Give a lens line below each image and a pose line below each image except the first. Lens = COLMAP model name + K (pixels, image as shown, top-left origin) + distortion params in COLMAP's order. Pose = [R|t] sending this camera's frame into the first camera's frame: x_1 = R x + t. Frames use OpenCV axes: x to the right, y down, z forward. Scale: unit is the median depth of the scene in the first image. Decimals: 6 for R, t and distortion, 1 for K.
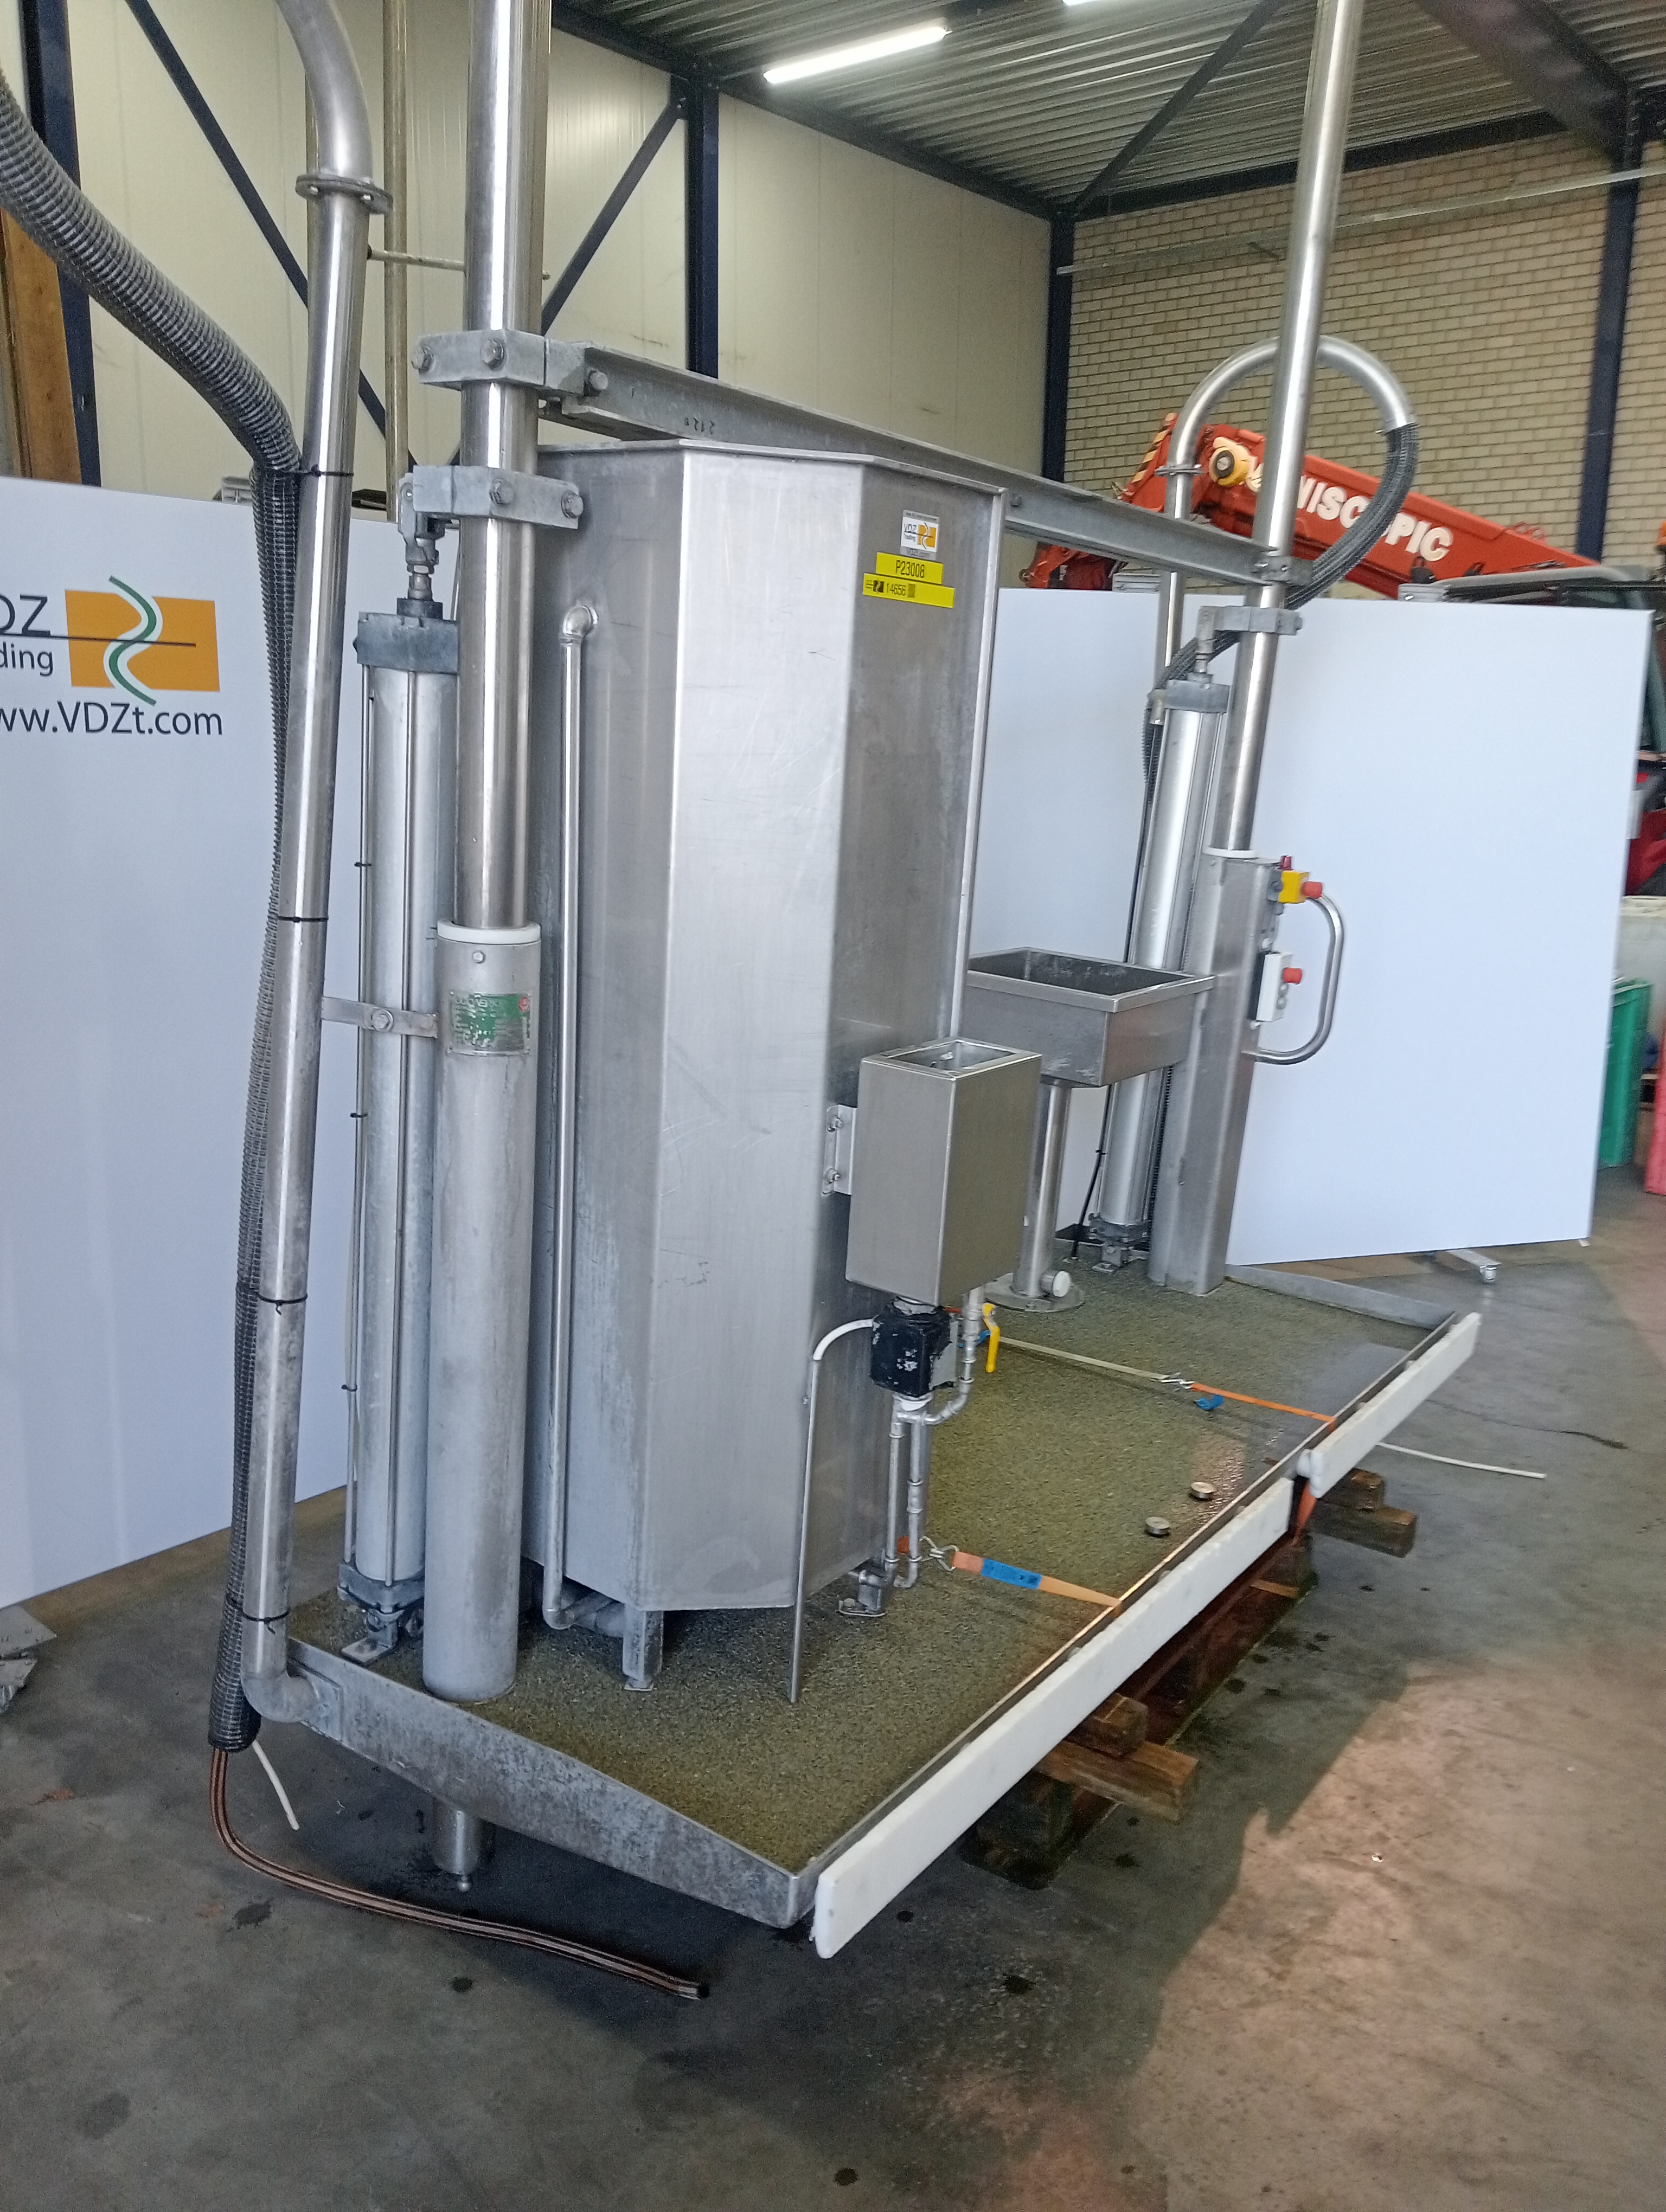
lens RADIAL K [[1752.4, 0, 857.8], [0, 1752.4, 1101.6], [0, 0, 1]] dist [-0.010237, -0.004853]
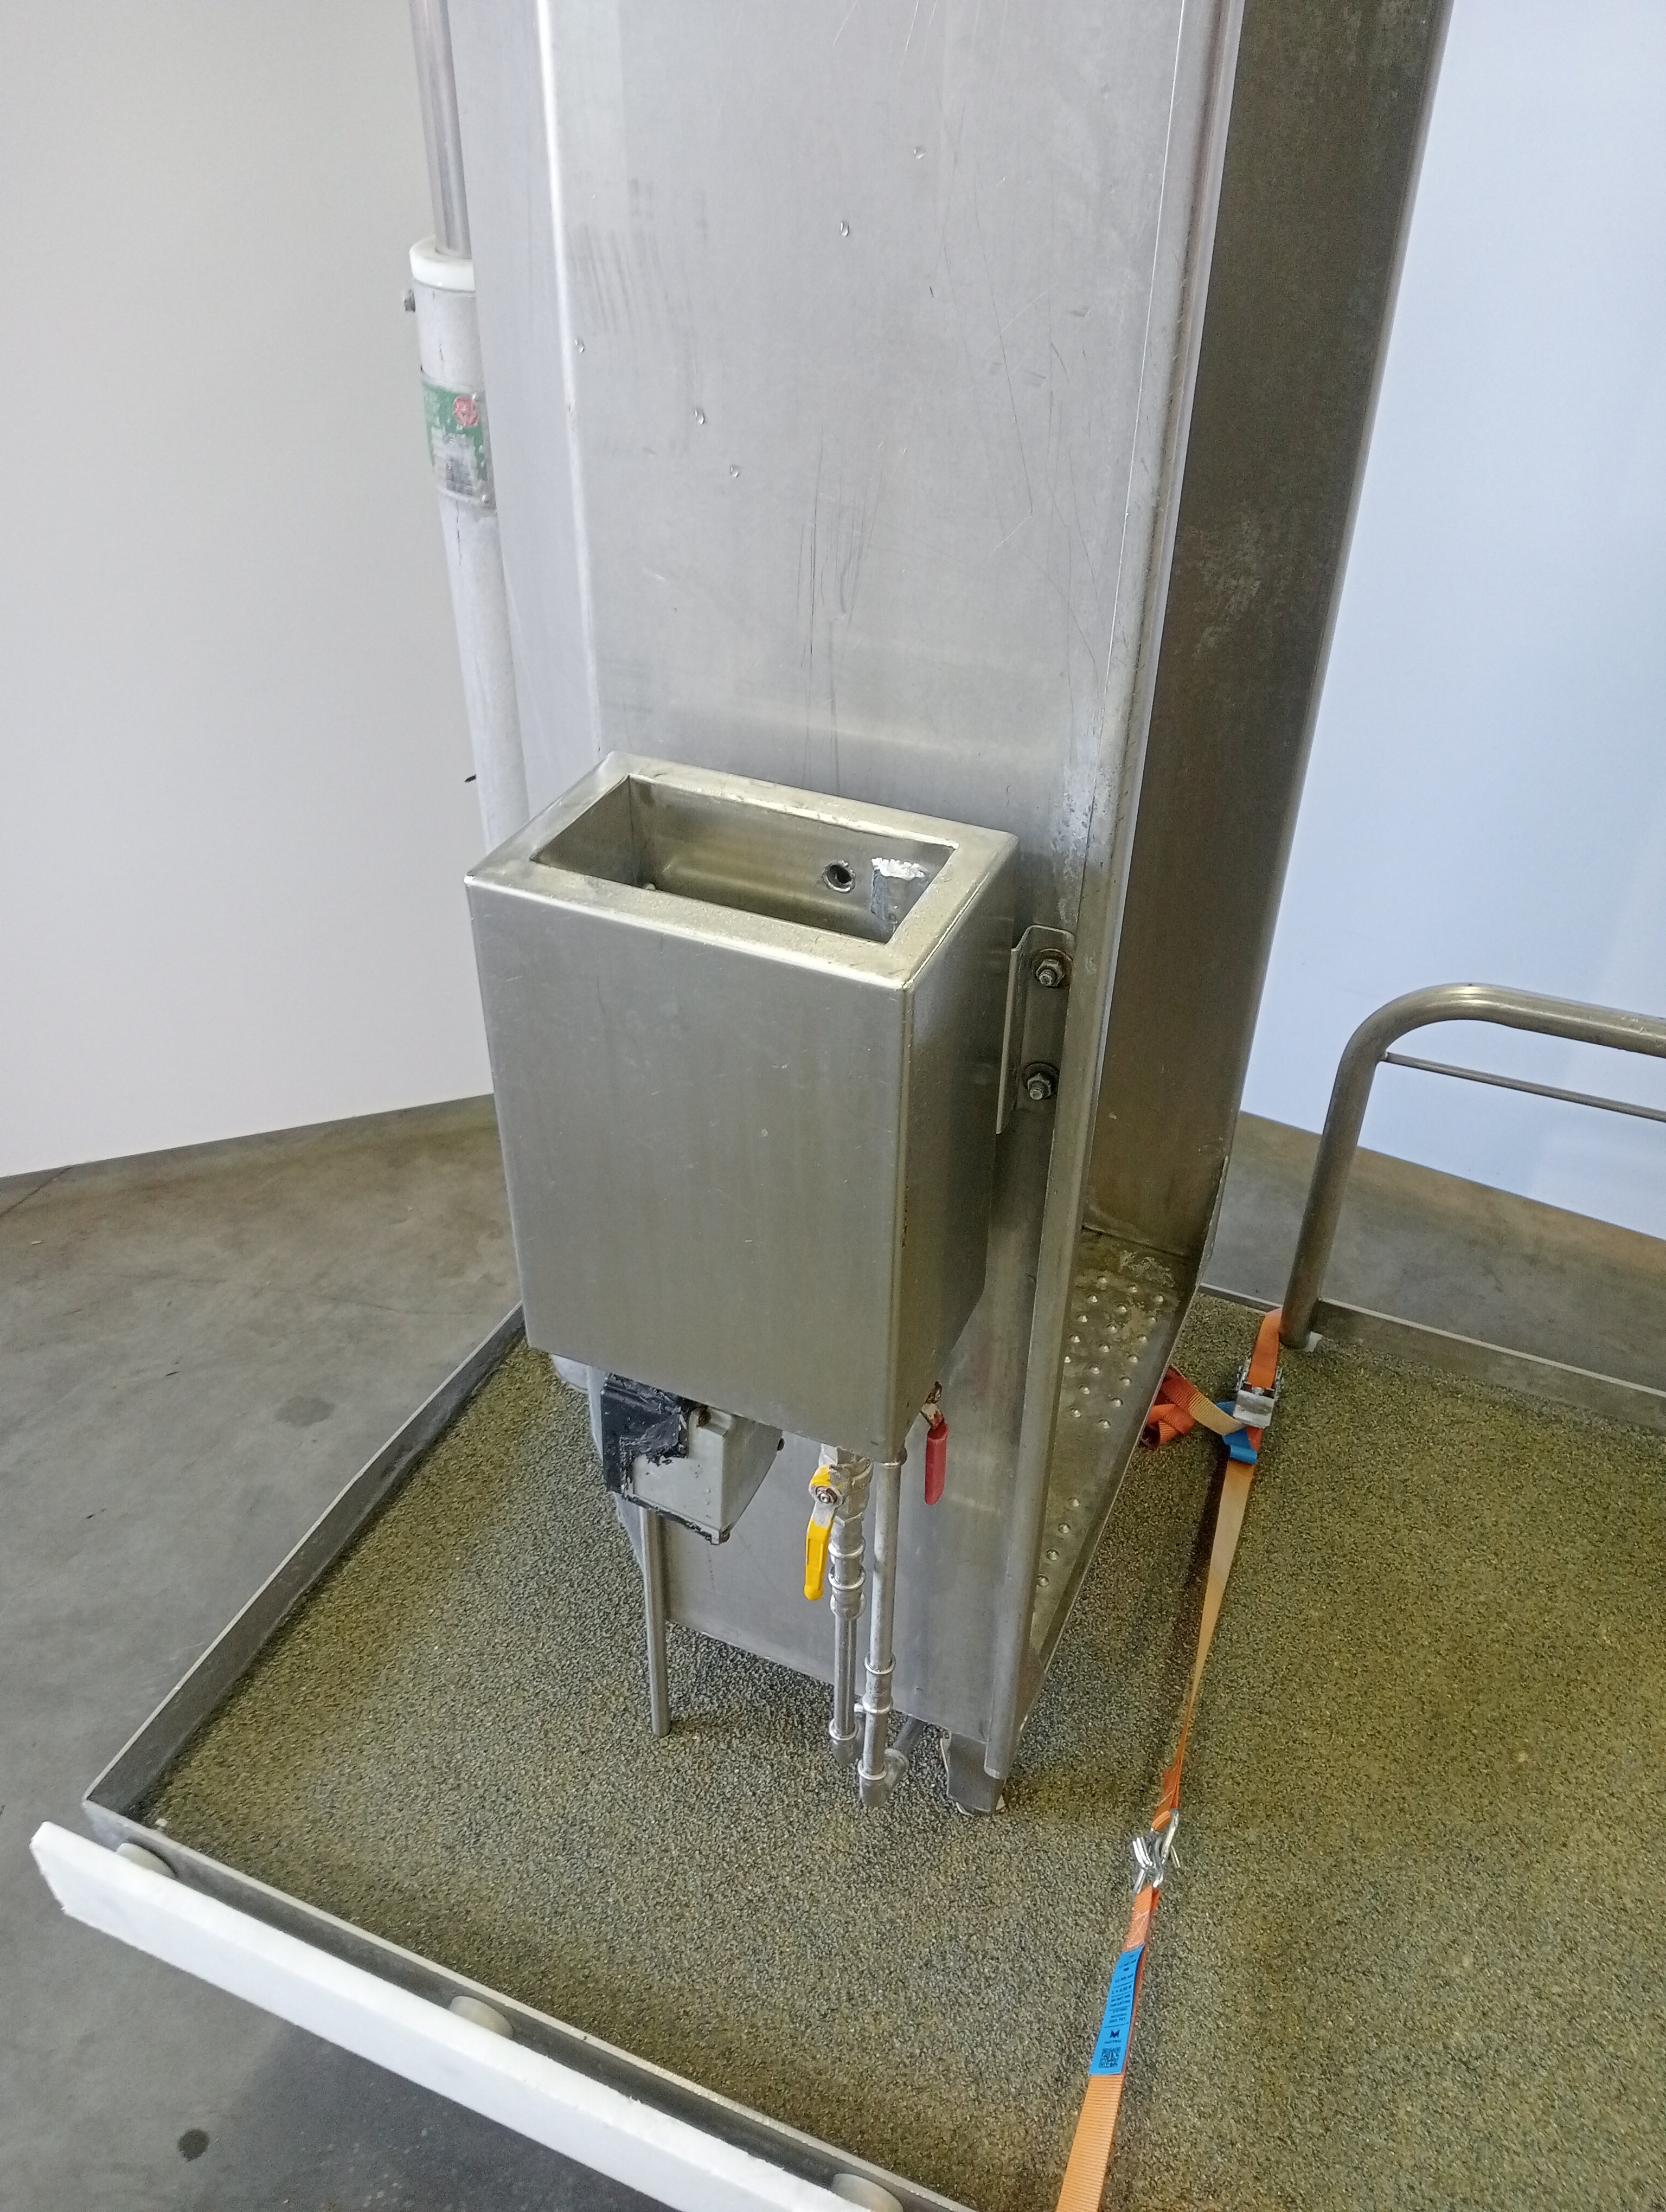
lens RADIAL K [[1757.9, 0, 826.9], [0, 1757.9, 1111.4], [0, 0, 1]] dist [0.001019, 0.008158]
pose [[0.205223, 0.539991, -0.816268, 0.293592], [-0.222484, 0.837924, 0.498381, -0.127622], [0.953092, 0.079327, 0.292101, 0.706882]]
